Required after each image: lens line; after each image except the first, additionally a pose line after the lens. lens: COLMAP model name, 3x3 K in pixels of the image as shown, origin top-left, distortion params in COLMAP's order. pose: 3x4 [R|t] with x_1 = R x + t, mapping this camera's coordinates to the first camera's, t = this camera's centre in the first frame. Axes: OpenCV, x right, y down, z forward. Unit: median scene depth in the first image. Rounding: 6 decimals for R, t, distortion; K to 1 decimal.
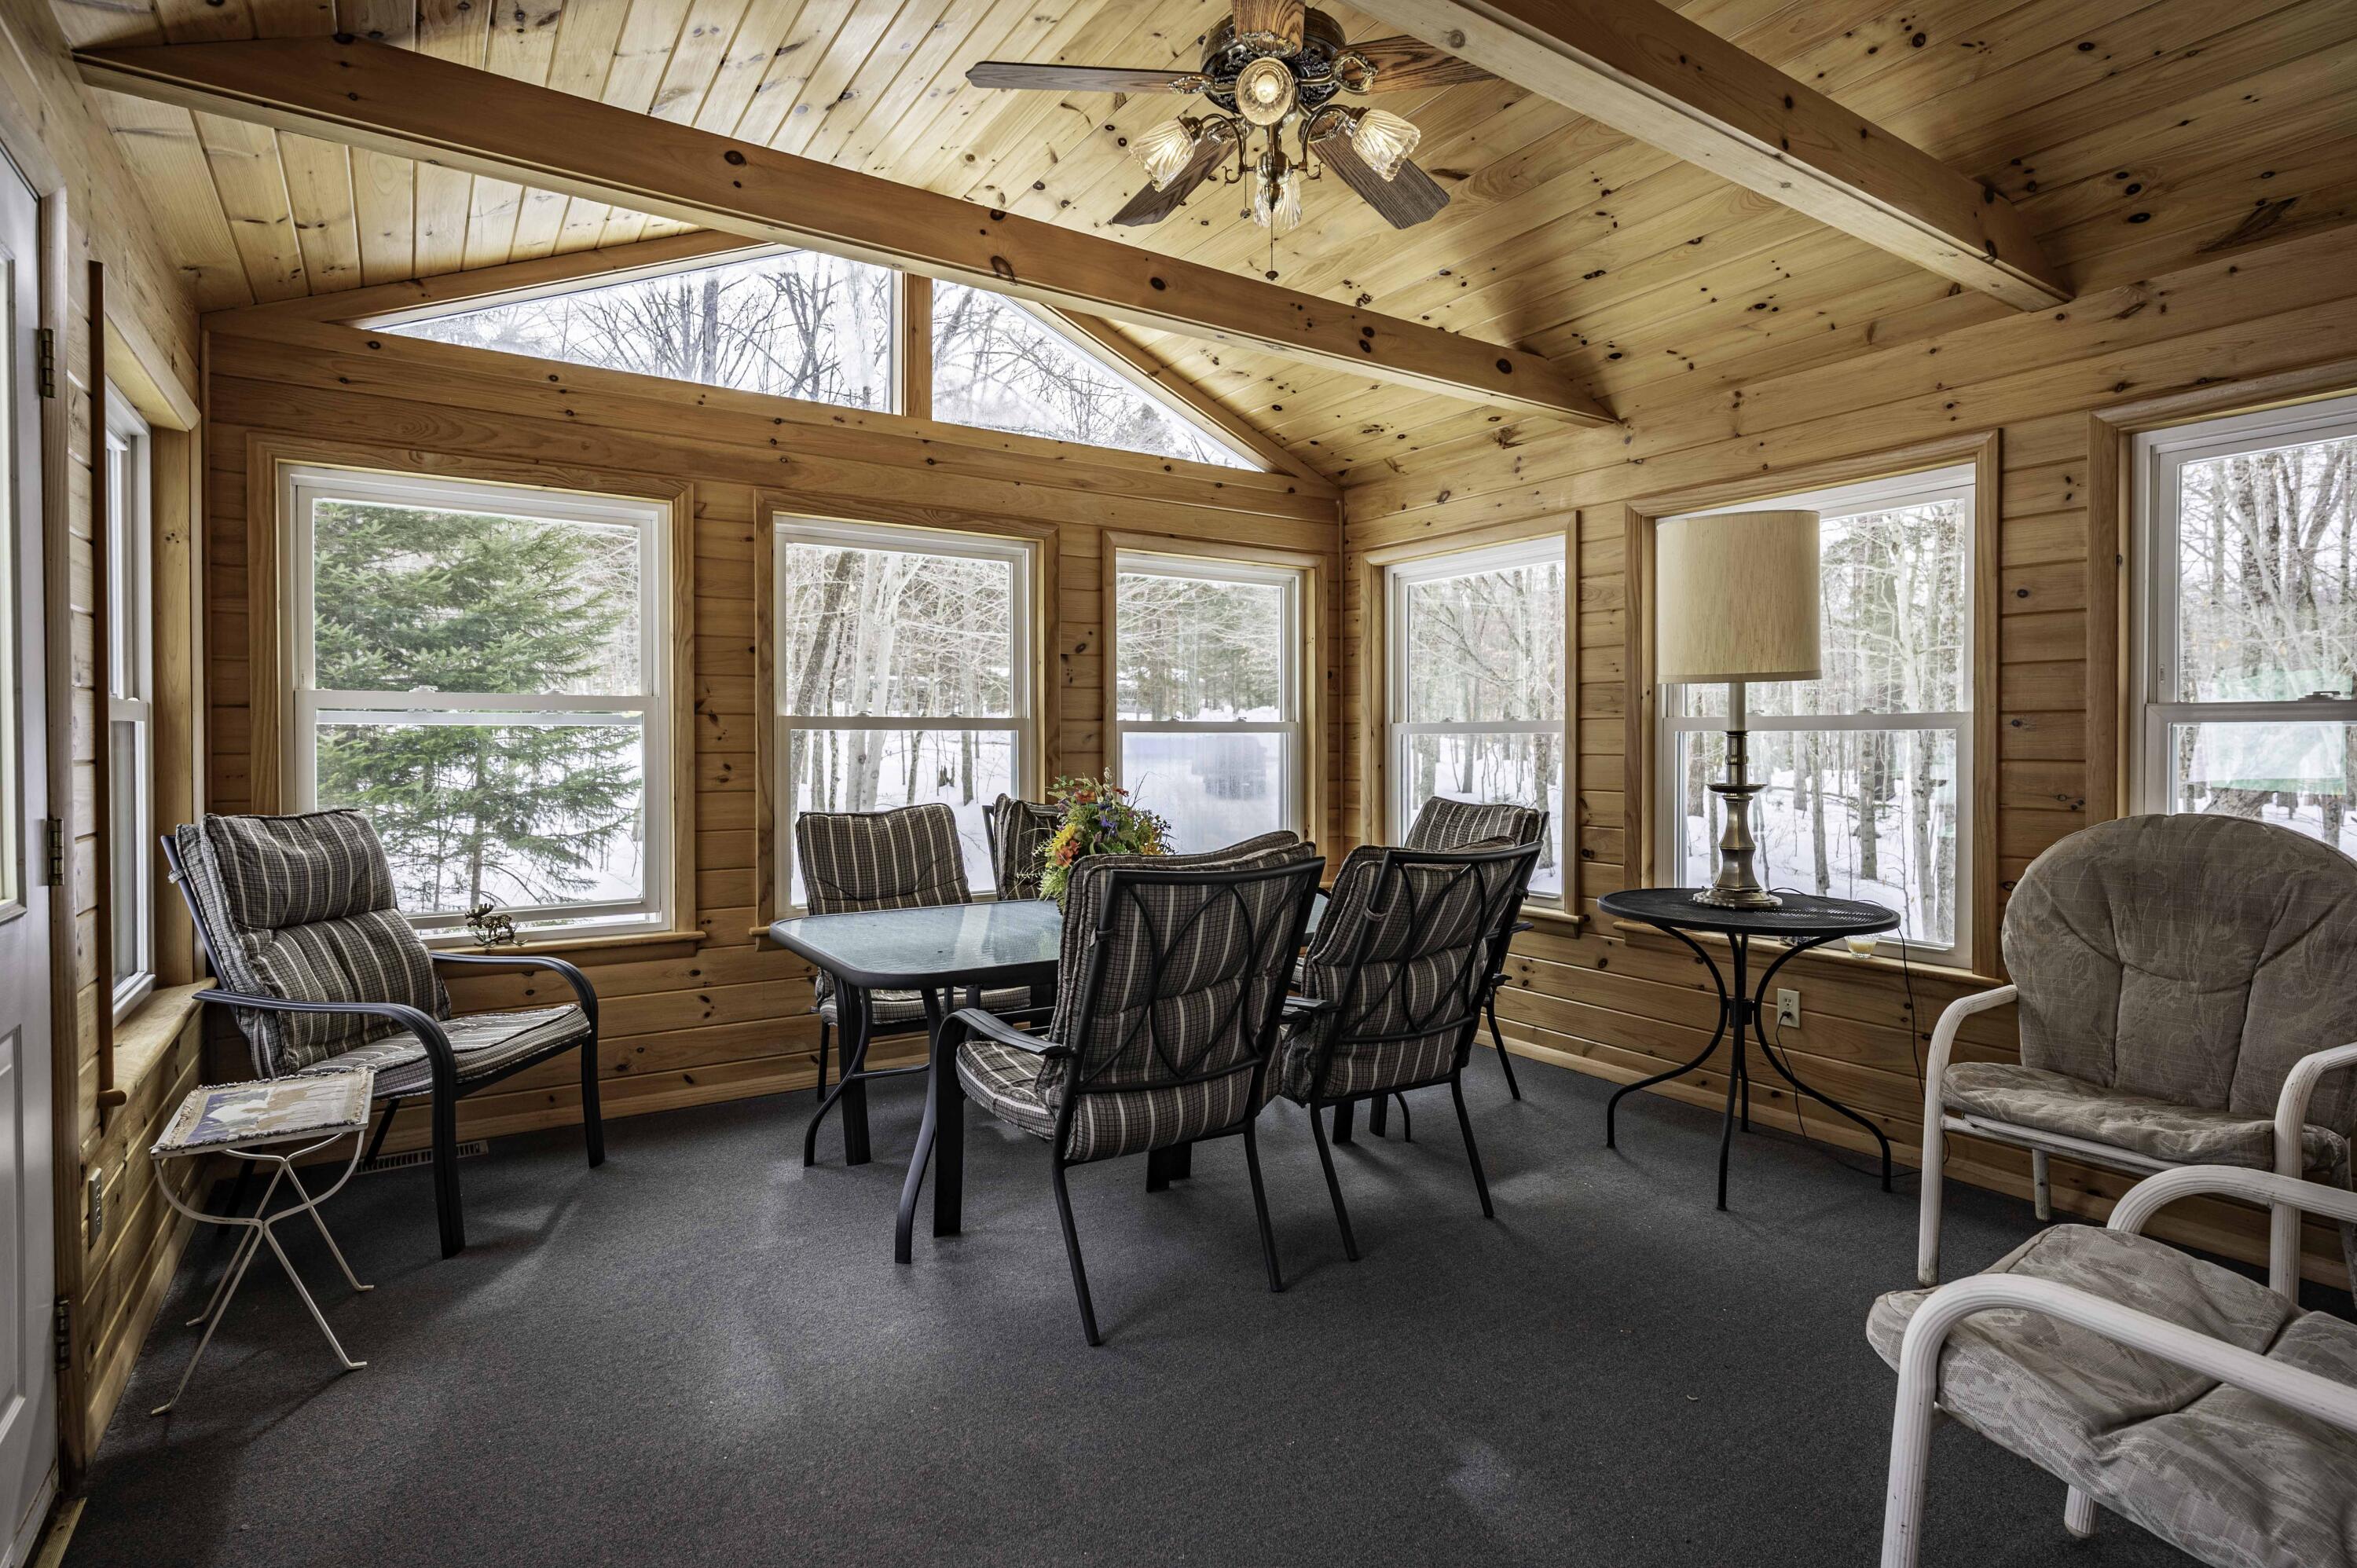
lens RADIAL K [[1173.4, 0, 1178.2], [0, 1173.4, 755.1], [0, 0, 1]] dist [0.002934, 0.000710]
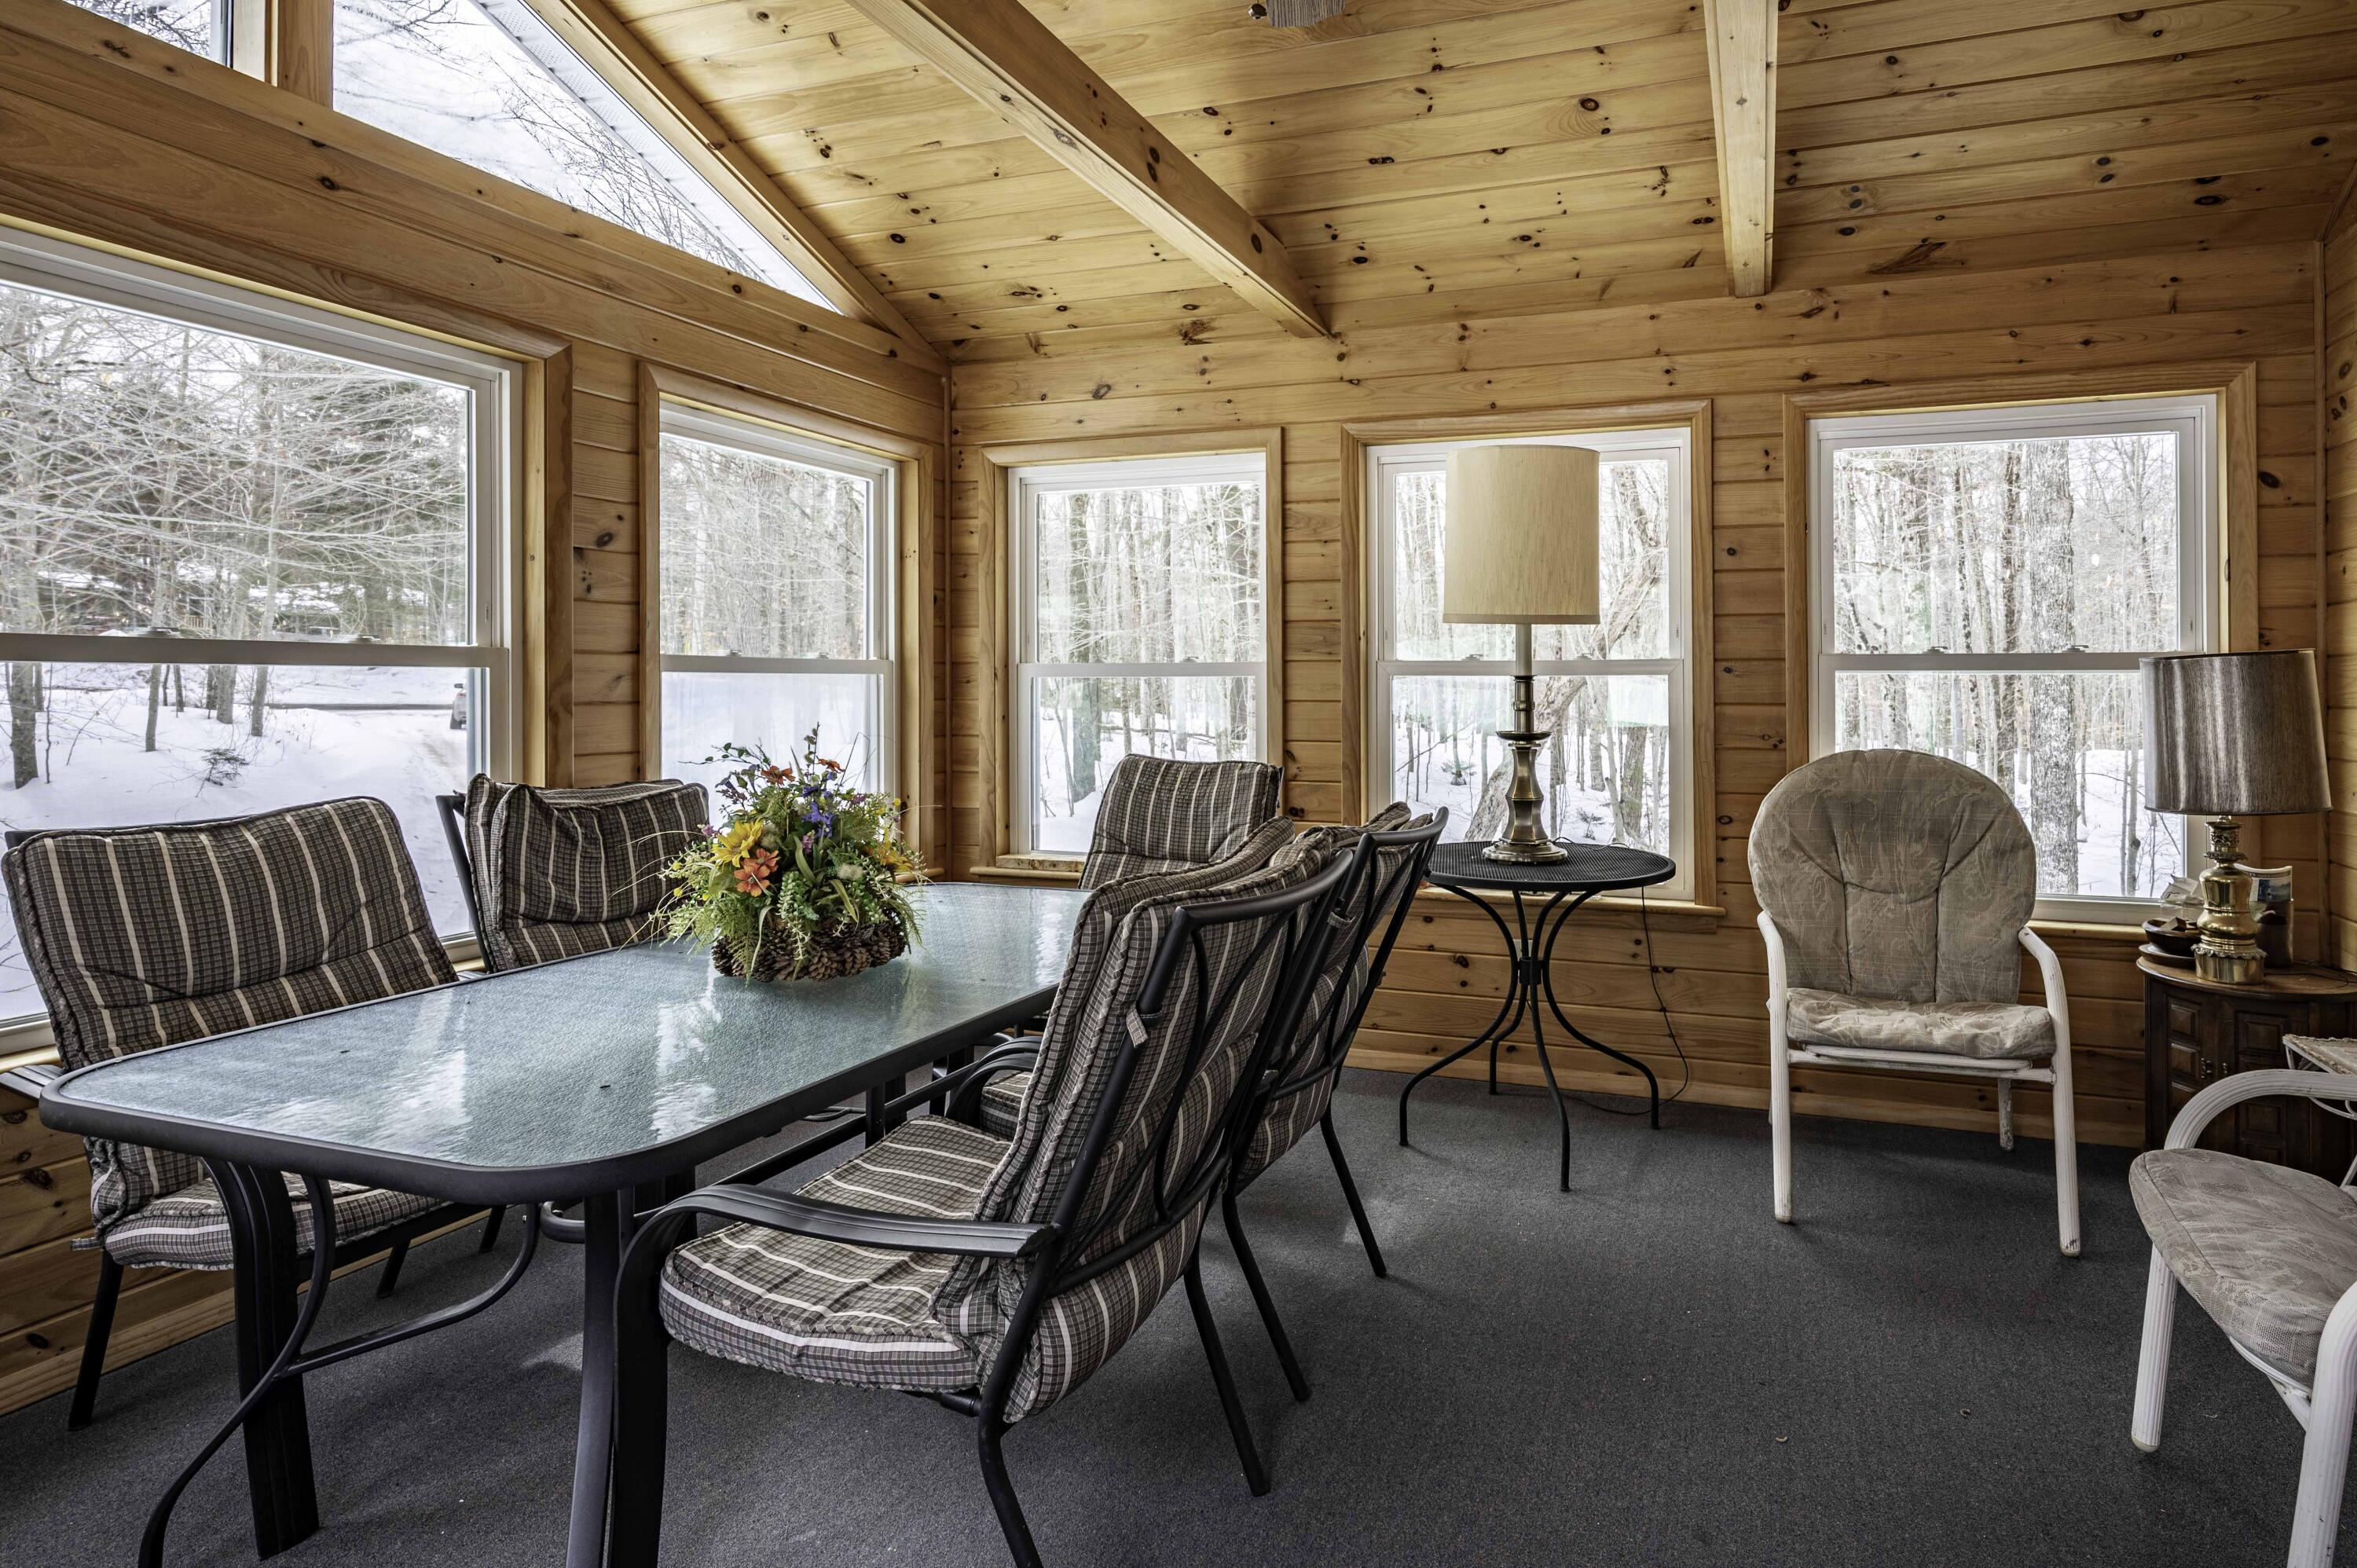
lens RADIAL K [[1173.2, 0, 1178.7], [0, 1173.2, 677.6], [0, 0, 1]] dist [-0.001794, 0.001296]
pose [[0.778144, 0.005160, 0.628065, -0.313566], [0.006535, 0.999846, -0.016311, -0.004893], [-0.628052, 0.016797, 0.777990, 0.405710]]
